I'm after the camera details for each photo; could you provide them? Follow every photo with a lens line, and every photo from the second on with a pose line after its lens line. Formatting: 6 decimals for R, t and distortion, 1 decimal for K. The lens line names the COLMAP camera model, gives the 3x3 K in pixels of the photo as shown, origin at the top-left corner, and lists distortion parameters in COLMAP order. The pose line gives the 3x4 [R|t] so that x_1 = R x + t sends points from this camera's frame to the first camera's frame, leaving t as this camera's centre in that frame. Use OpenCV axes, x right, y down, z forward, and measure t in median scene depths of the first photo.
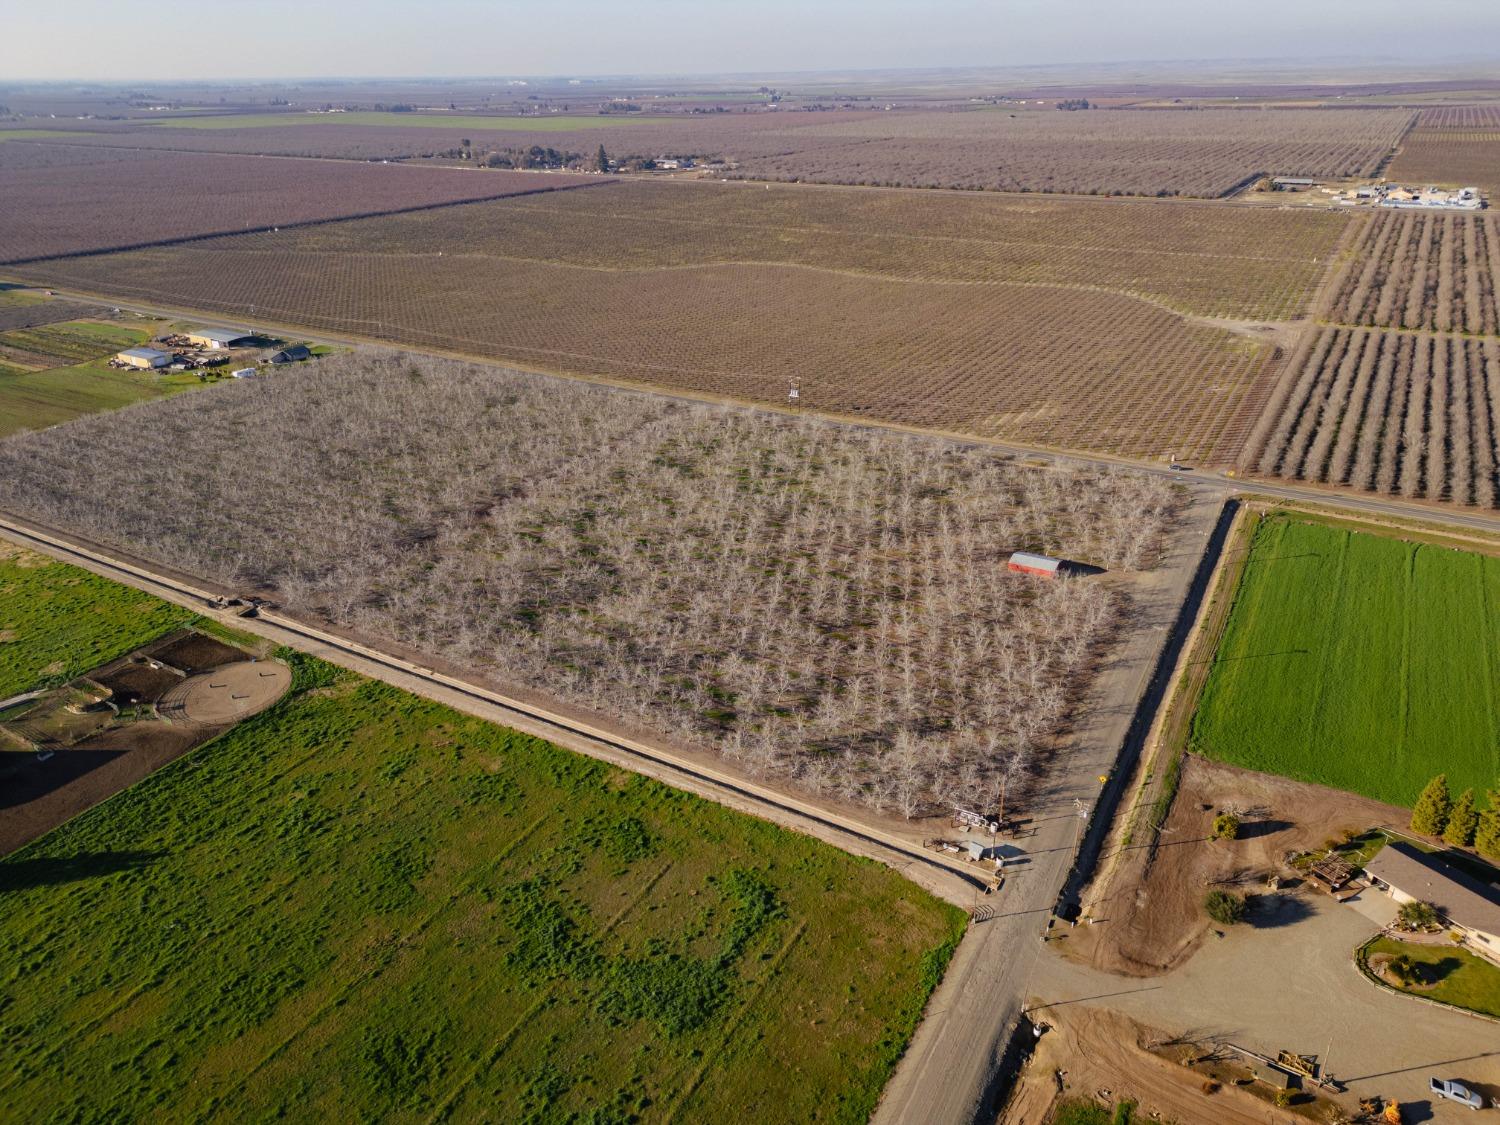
lens RADIAL K [[1047.1, 0, 751.9], [0, 1047.1, 552.6], [0, 0, 1]] dist [0.066421, -0.057393]
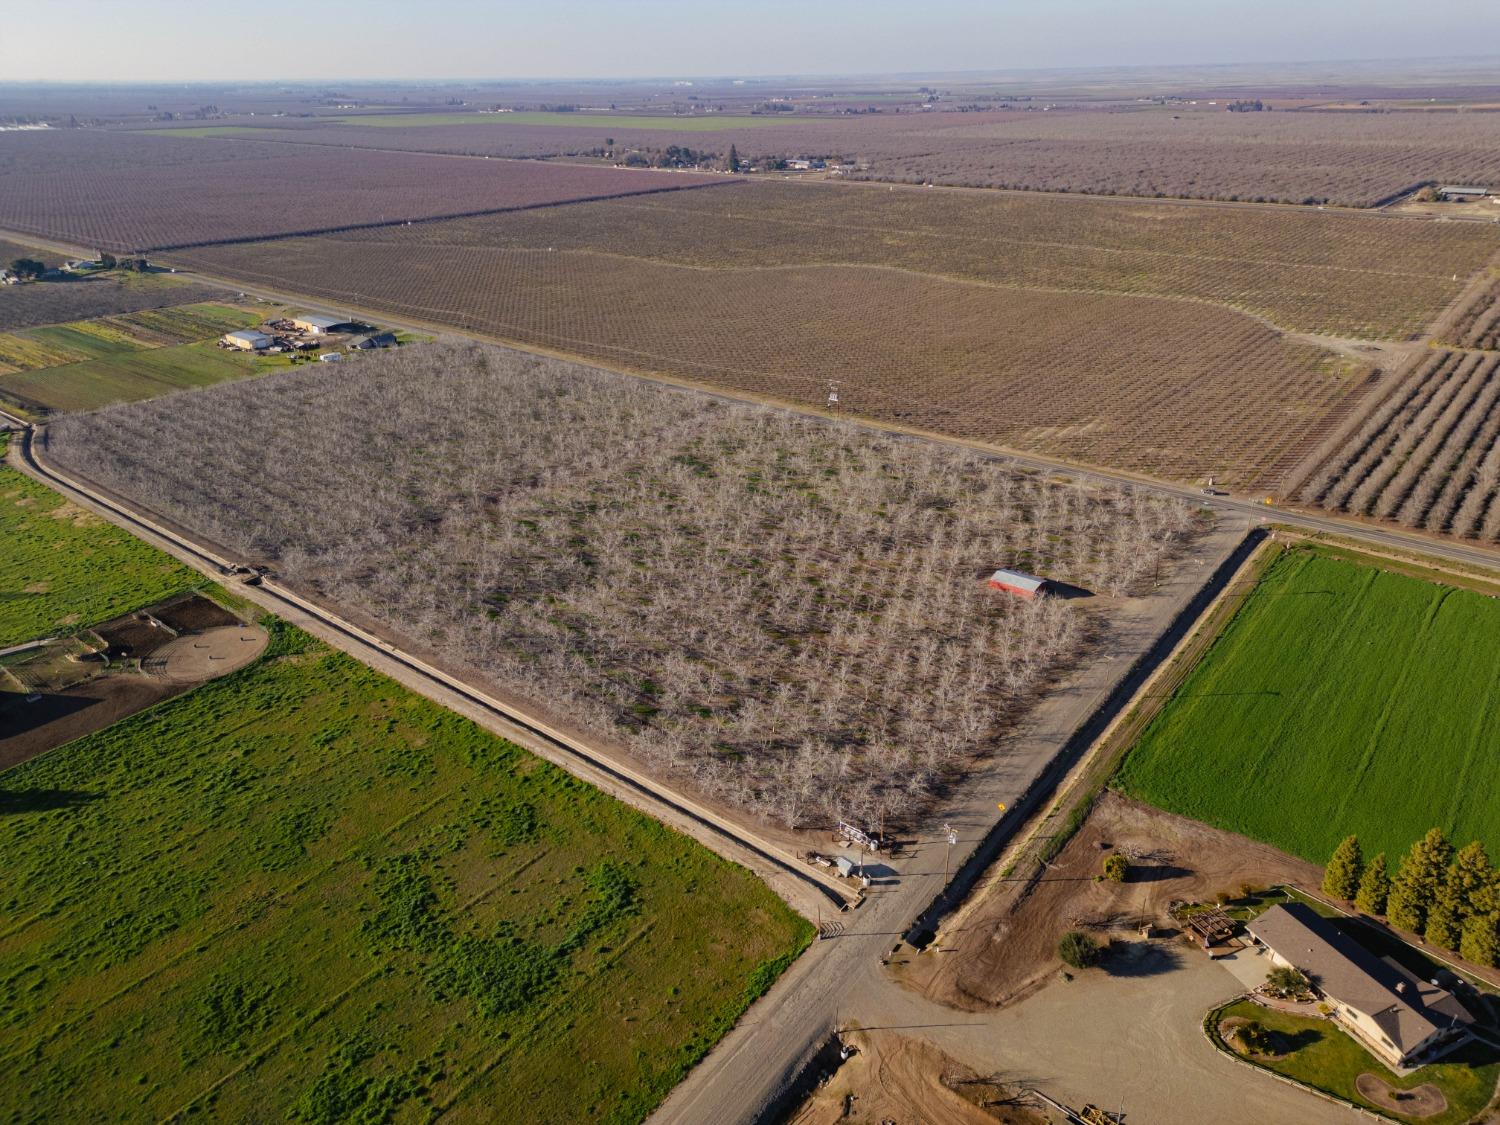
lens RADIAL K [[1047.1, 0, 751.9], [0, 1047.1, 552.6], [0, 0, 1]] dist [0.066421, -0.057393]
pose [[0.989618, 0.060771, -0.130243, 0.159173], [-0.060776, 0.998144, 0.003940, -0.006264], [0.130241, 0.004017, 0.991474, 0.007453]]
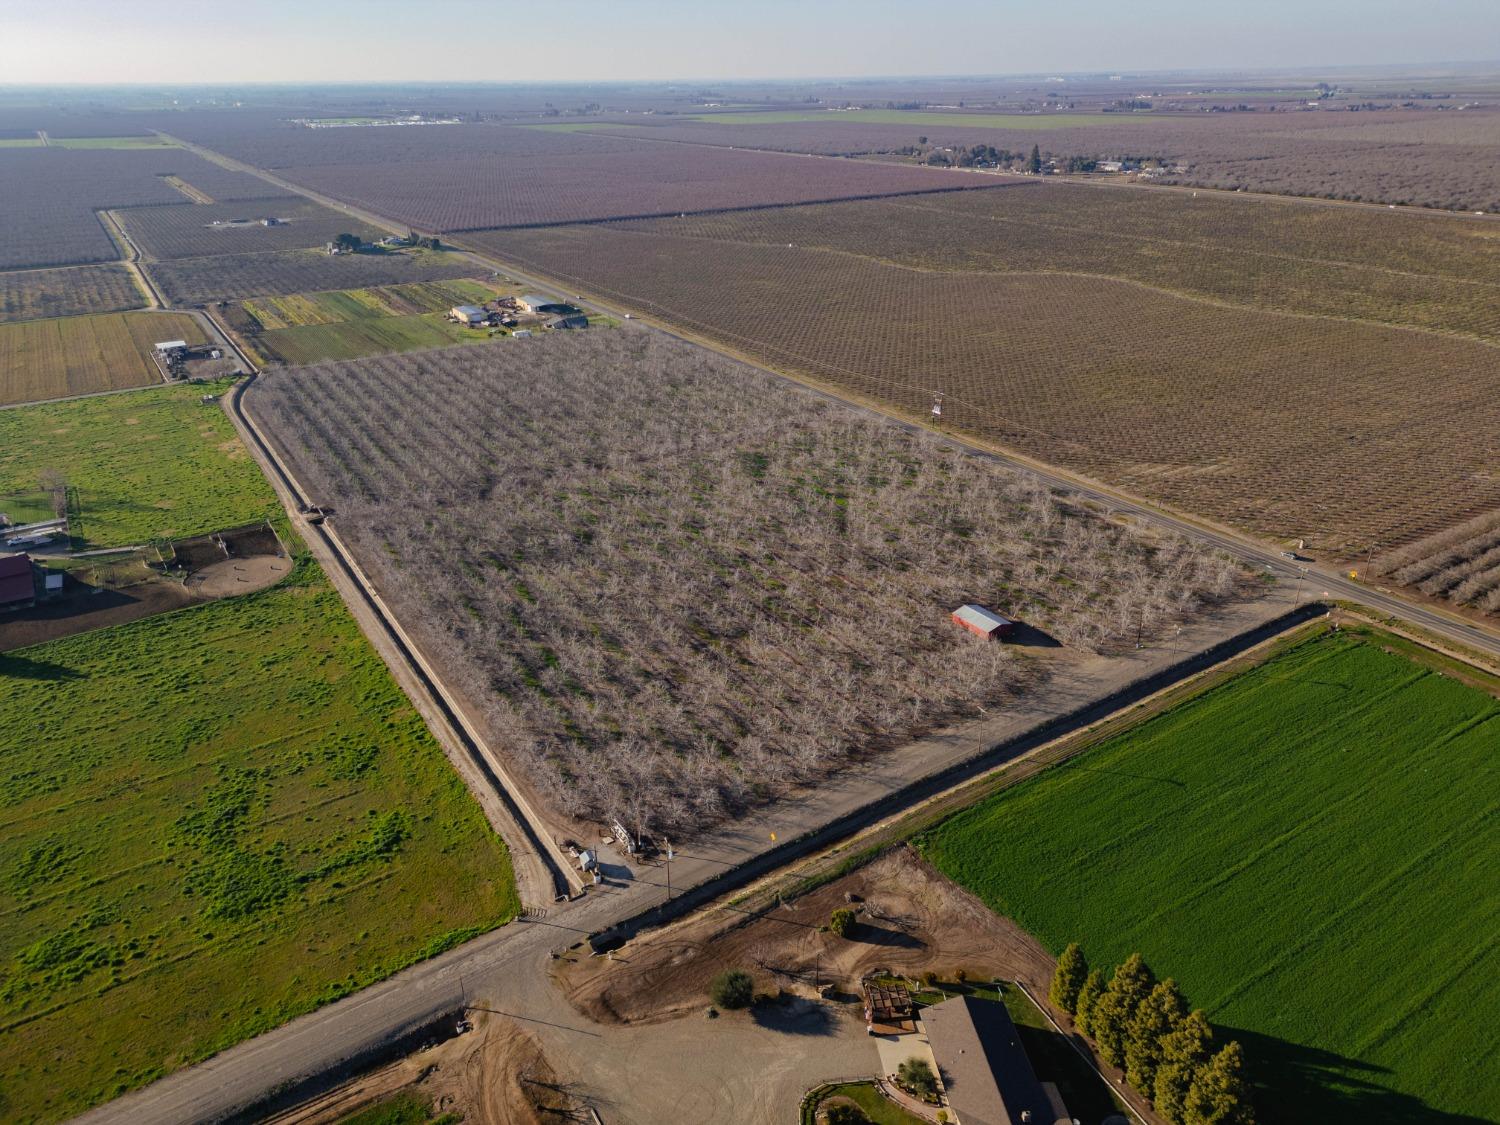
lens RADIAL K [[1047.1, 0, 751.9], [0, 1047.1, 552.6], [0, 0, 1]] dist [0.066421, -0.057393]
pose [[0.893483, 0.187069, -0.408281, 0.476172], [-0.186110, 0.981610, 0.042479, -0.051547], [0.408719, 0.038031, 0.911867, 0.094792]]
